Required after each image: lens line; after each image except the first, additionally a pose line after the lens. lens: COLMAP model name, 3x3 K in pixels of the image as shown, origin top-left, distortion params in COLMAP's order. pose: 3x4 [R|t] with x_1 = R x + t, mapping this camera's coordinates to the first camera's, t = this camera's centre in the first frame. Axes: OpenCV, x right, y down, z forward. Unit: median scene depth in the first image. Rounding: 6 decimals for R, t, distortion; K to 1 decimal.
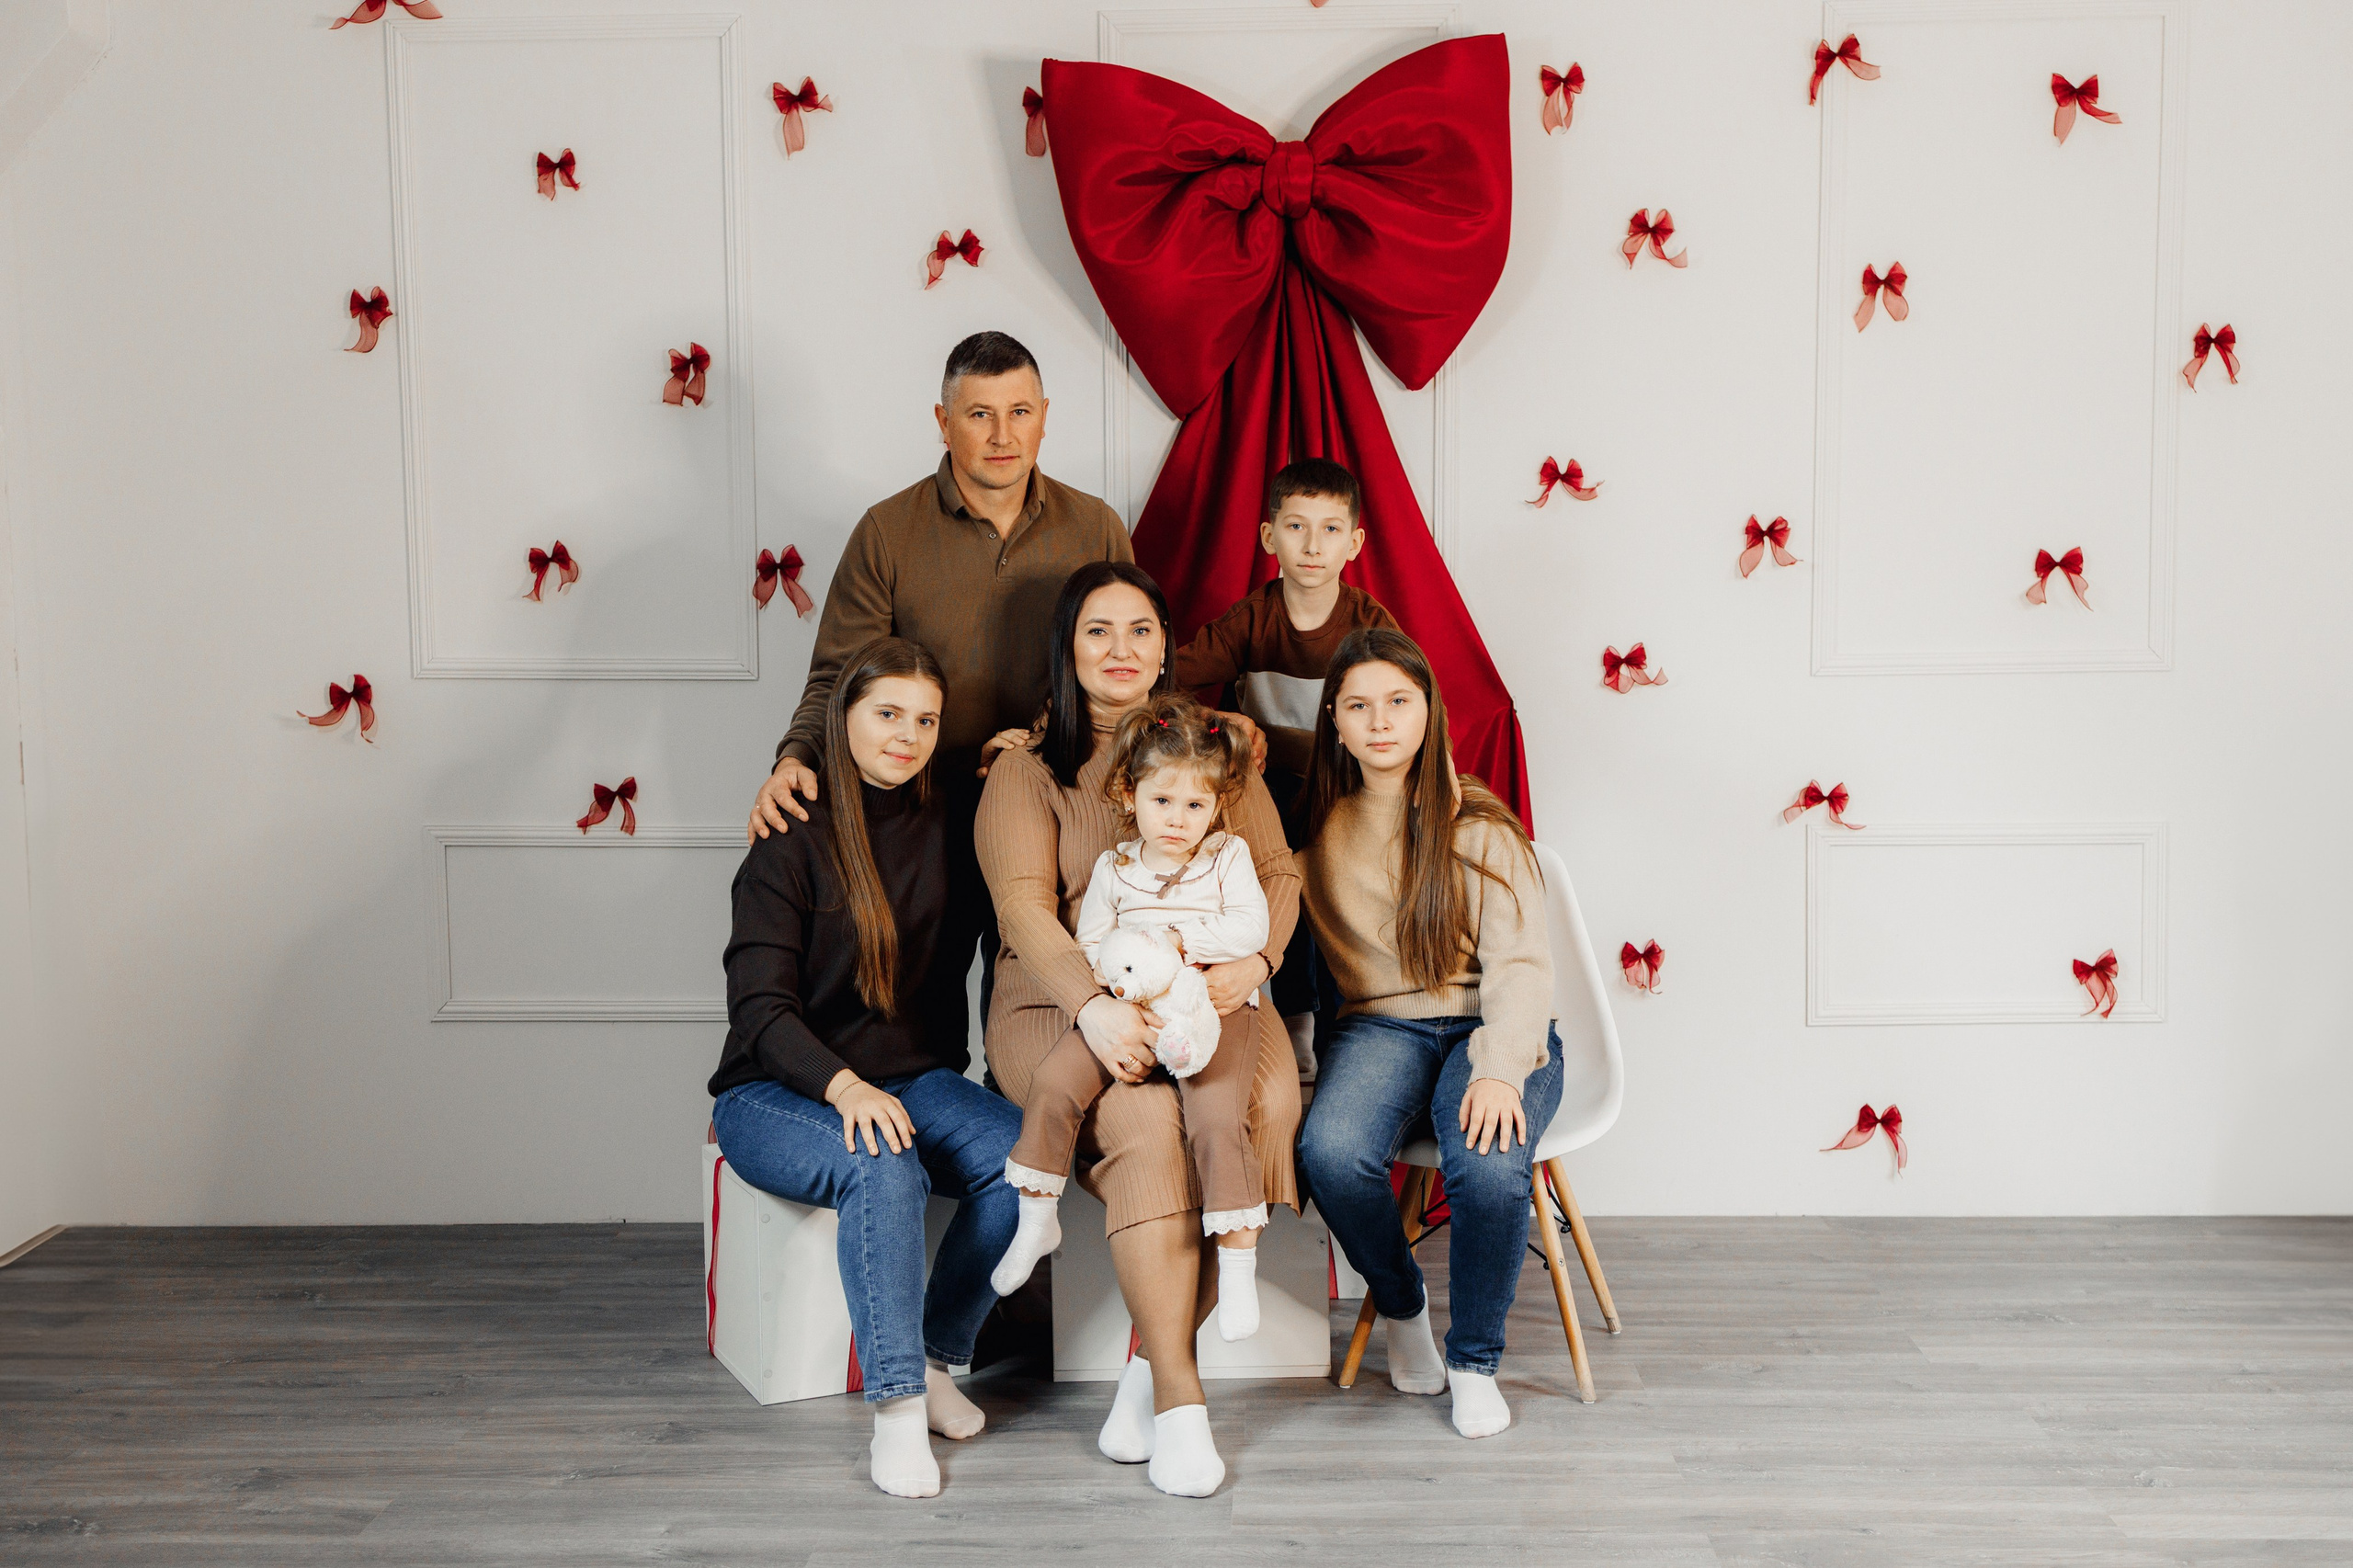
lens RADIAL K [[2731.1, 0, 1176.5], [0, 2731.1, 784.0], [0, 0, 1]] dist [0.012936, -0.003607]
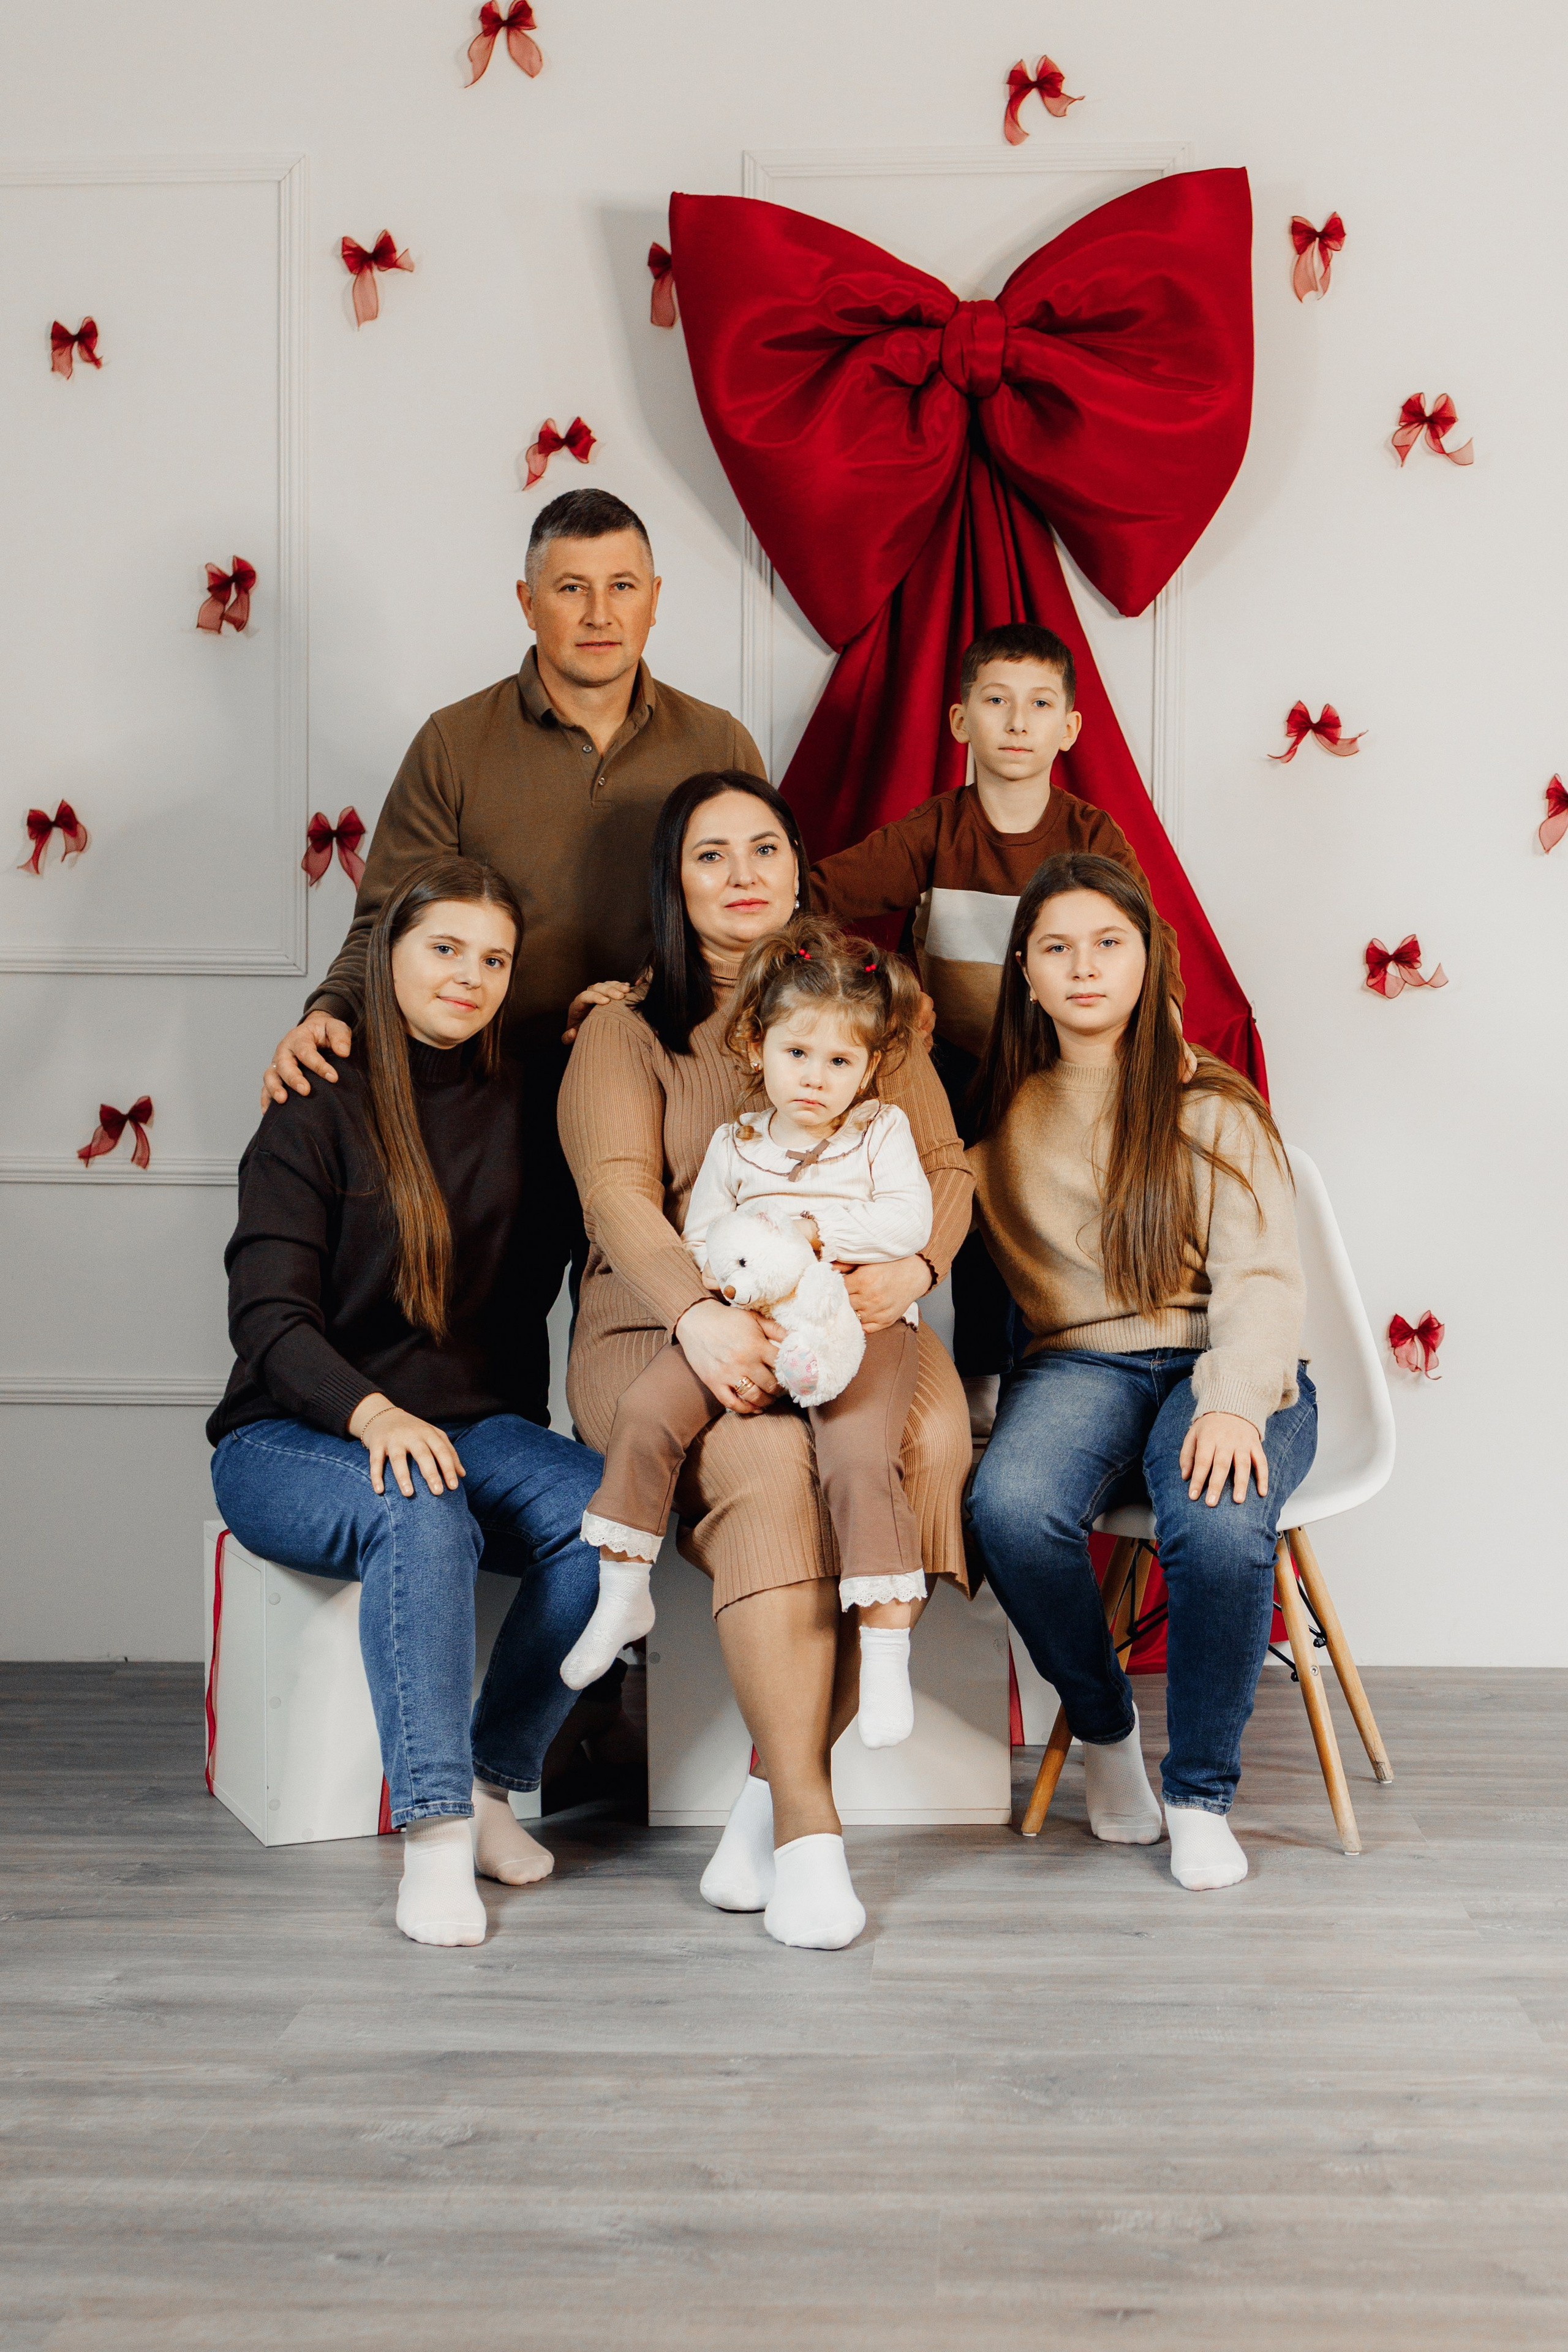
lens RADIAL K [[3151.1, 0, 810.5], [0, 3151.1, 1094.3], [0, 0, 1]] dist [-0.011219, -0.057169]
pose [[0.999810, 0.010257, -0.016571, 0.012713], [-0.011359, 0.997630, -0.067863, 0.073817], [0.015836, 0.068039, 0.997557, 0.108251]]
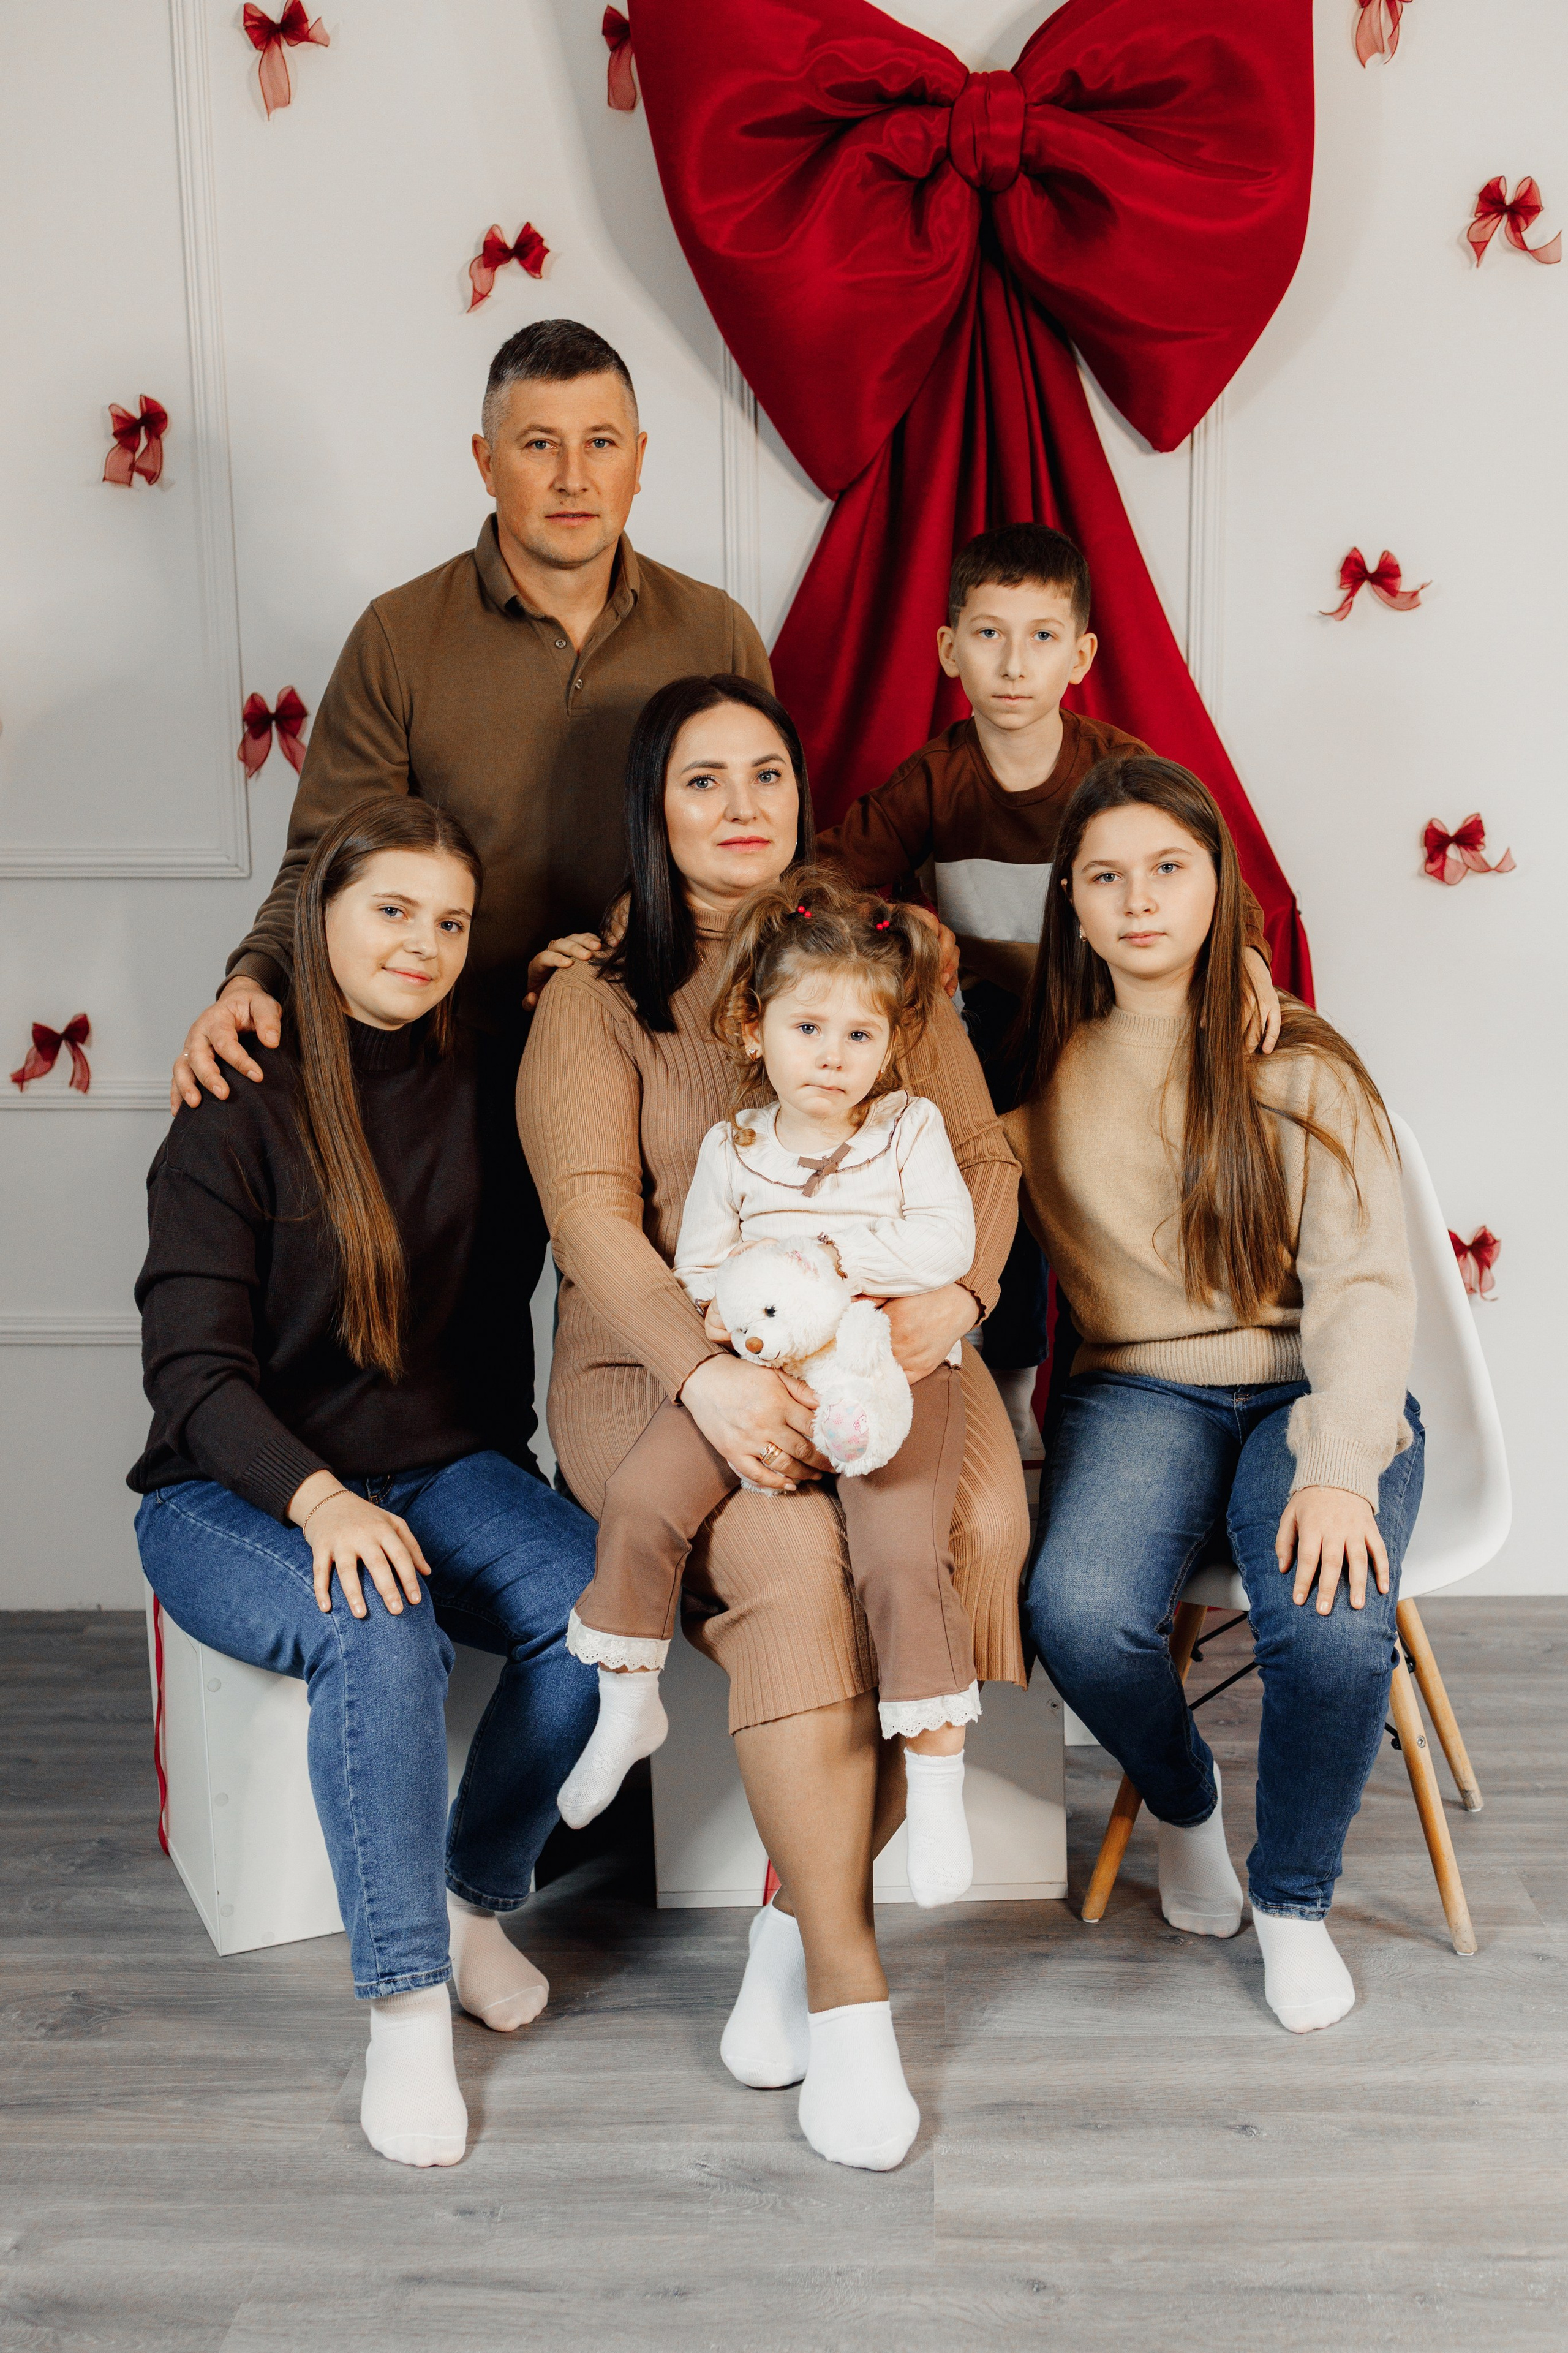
lens RADIAL K [[2739.6, 0, 816.5], [0, 2739.6, 1295.0], [0, 0, 1]] dist [0.007674, 0.007424]
pose [[0.999964, -0.007741, -0.003542, -0.002078], [0.008059, 0.994869, 0.100854, 0.000058], [0.002743, -0.100879, 0.994895, 0.341641]]
